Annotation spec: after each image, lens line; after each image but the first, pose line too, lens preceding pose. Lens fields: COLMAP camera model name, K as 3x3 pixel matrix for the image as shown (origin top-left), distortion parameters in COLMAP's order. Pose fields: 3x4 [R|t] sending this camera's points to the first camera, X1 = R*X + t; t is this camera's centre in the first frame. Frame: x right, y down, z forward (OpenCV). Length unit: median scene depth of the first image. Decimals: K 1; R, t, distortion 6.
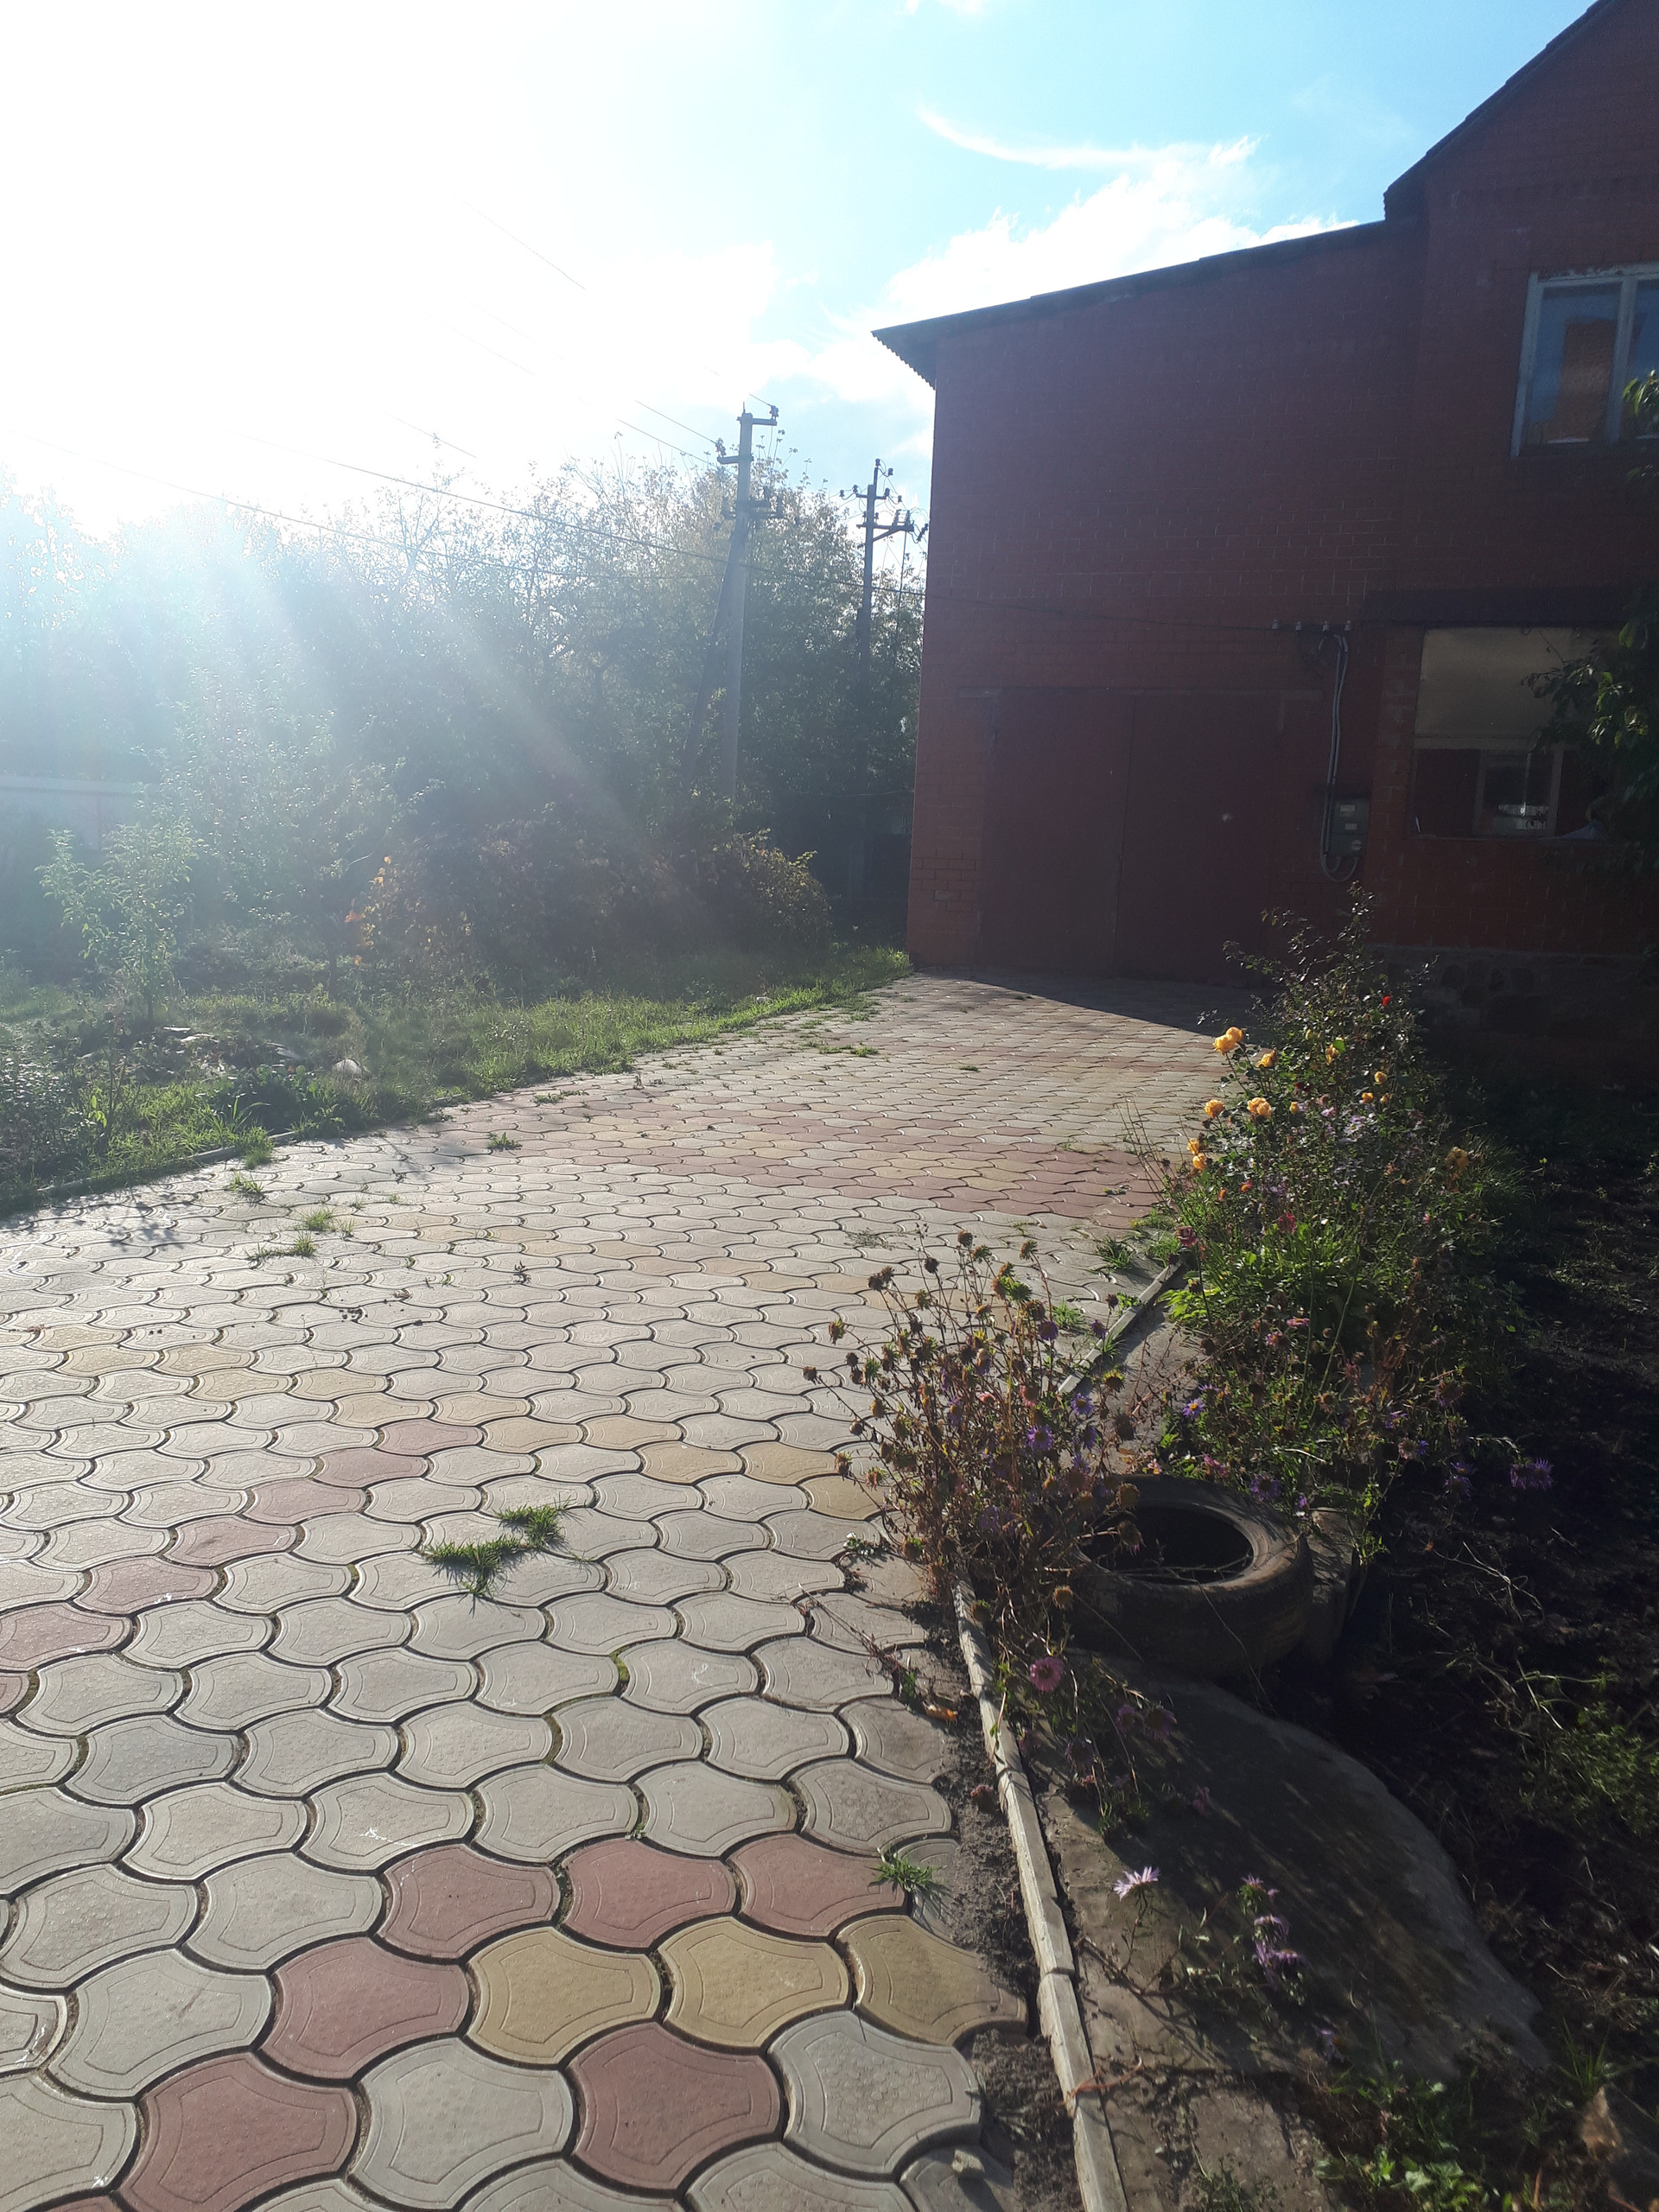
lens RADIAL K [[1730.0, 0, 832.6], [0, 1730.0, 1119.9], [0, 0, 1]] dist [0.052226, -0.062274]
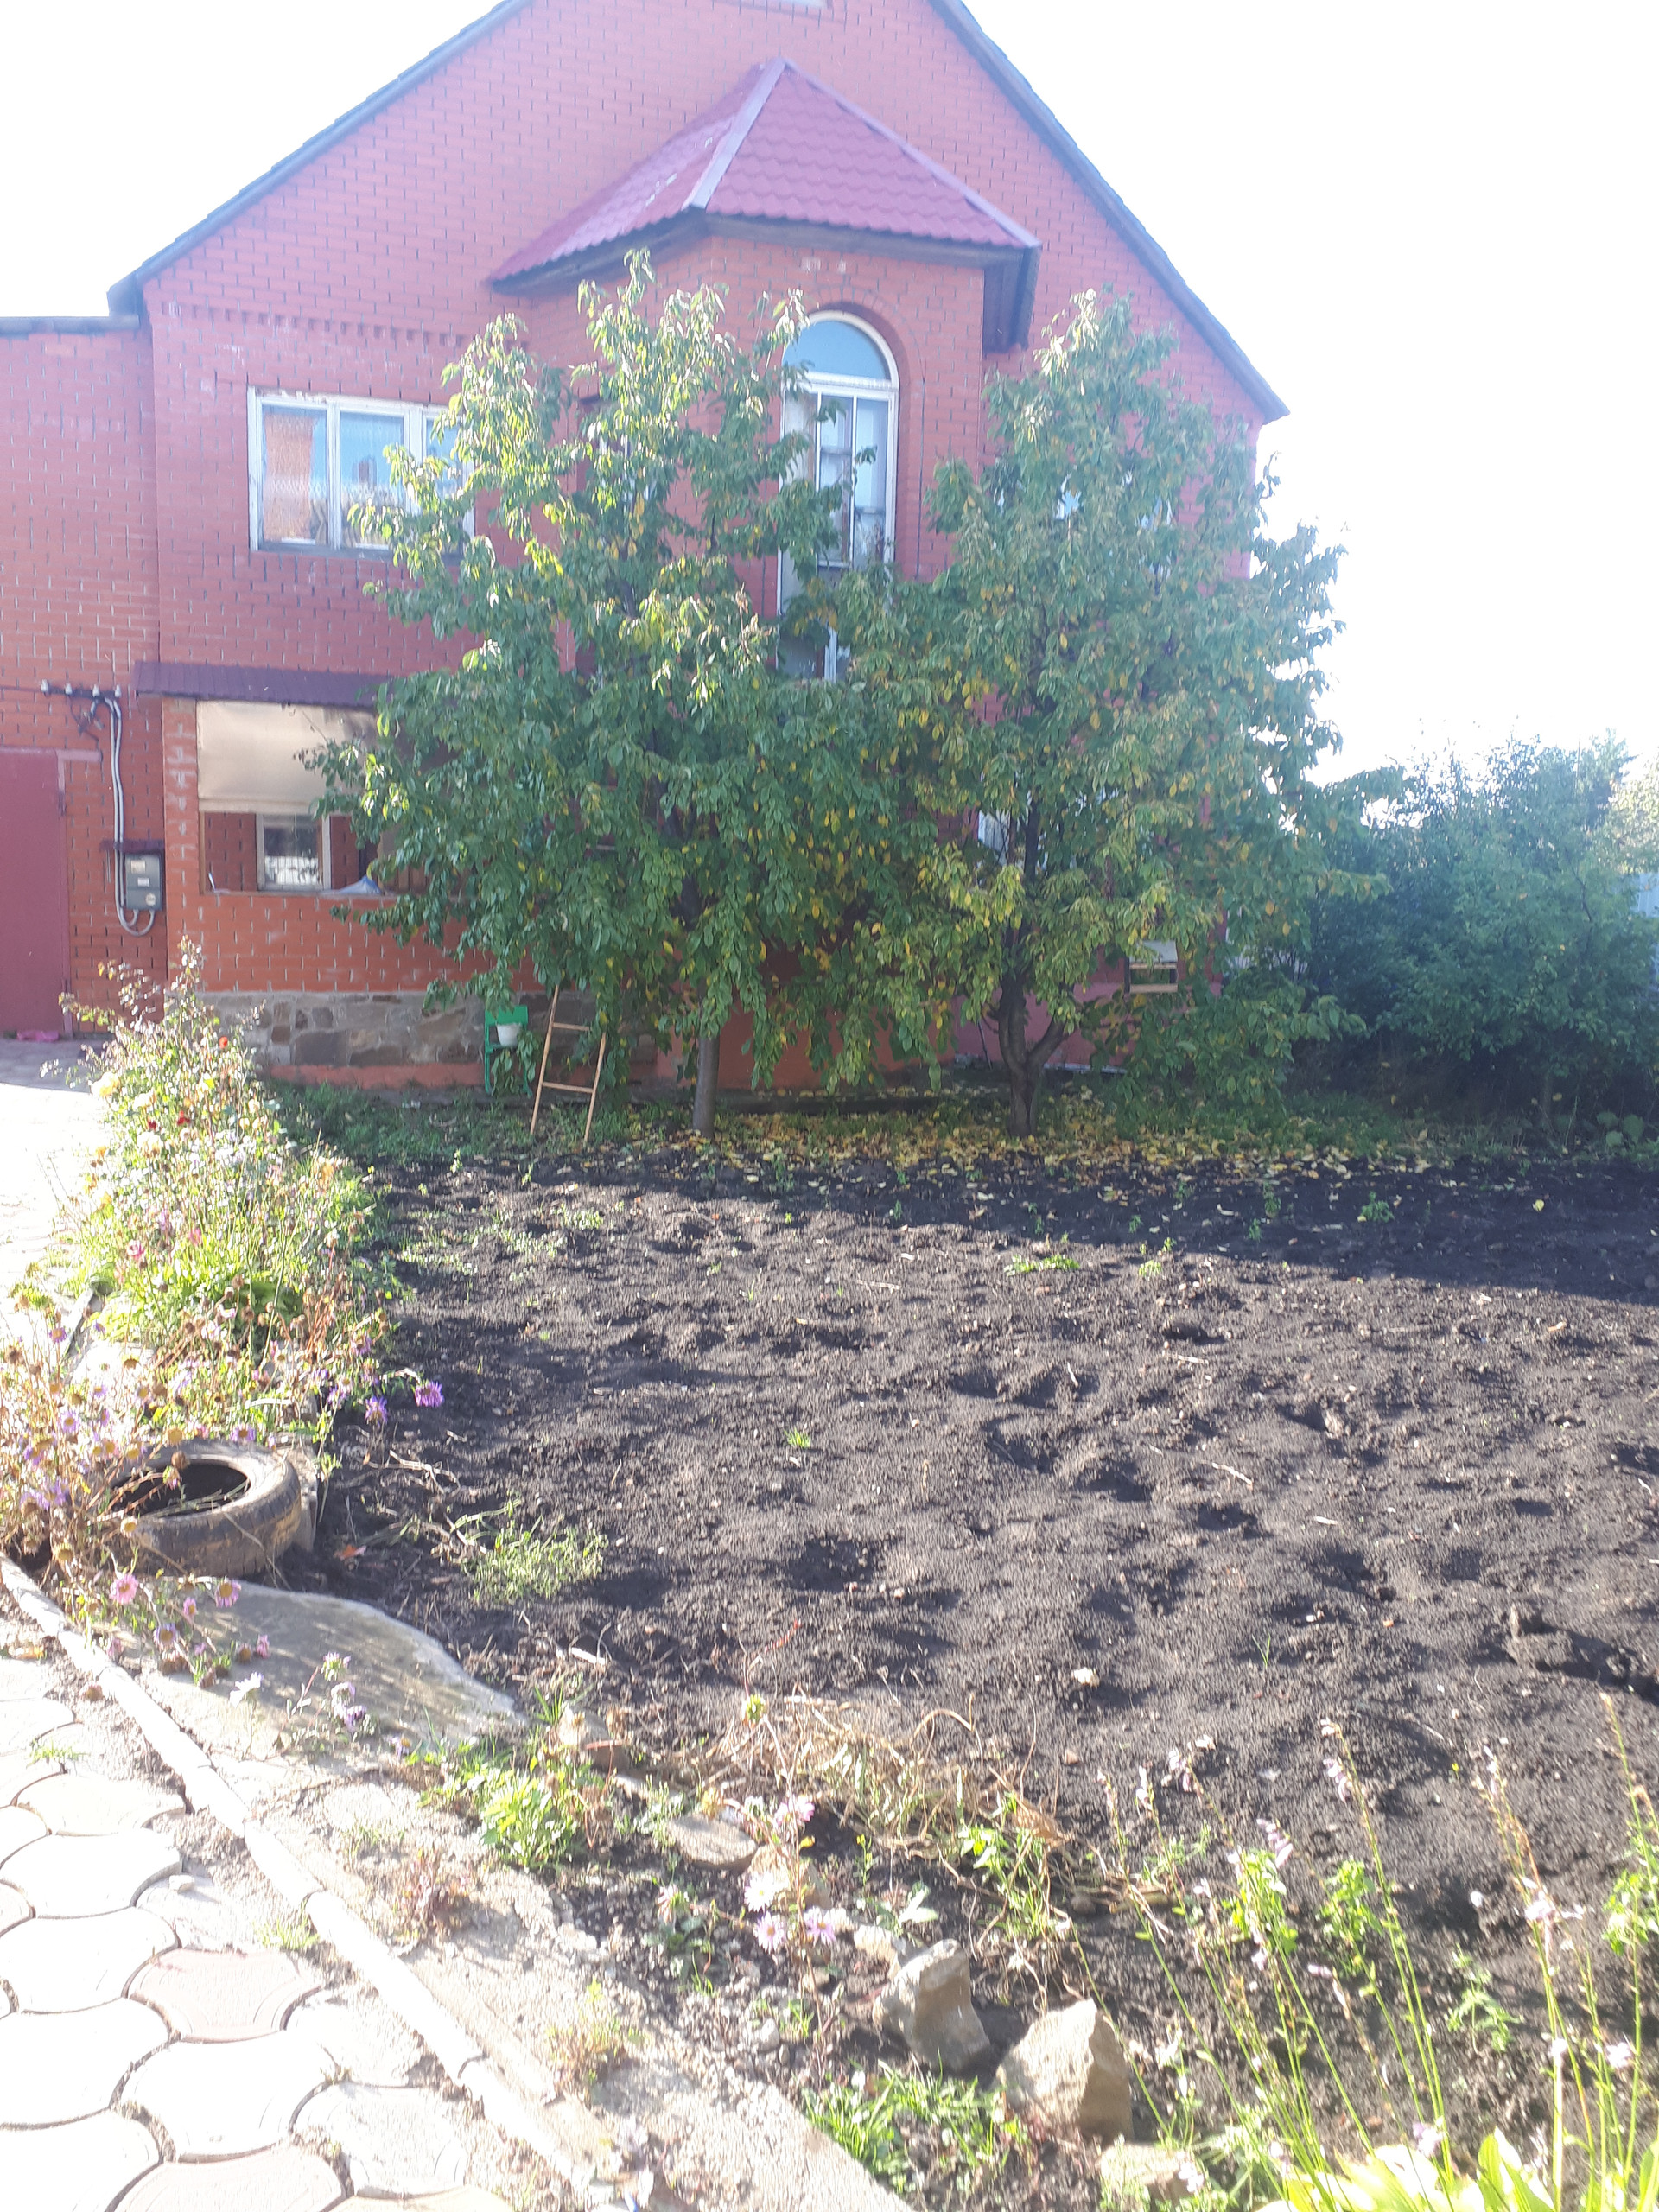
lens RADIAL K [[1730.0, 0, 832.6], [0, 1730.0, 1119.9], [0, 0, 1]] dist [0.052226, -0.062274]
pose [[0.774027, -0.098685, 0.625415, -0.119425], [0.114320, 0.993327, 0.015253, 0.012125], [-0.622747, 0.059691, 0.780143, -0.159138]]
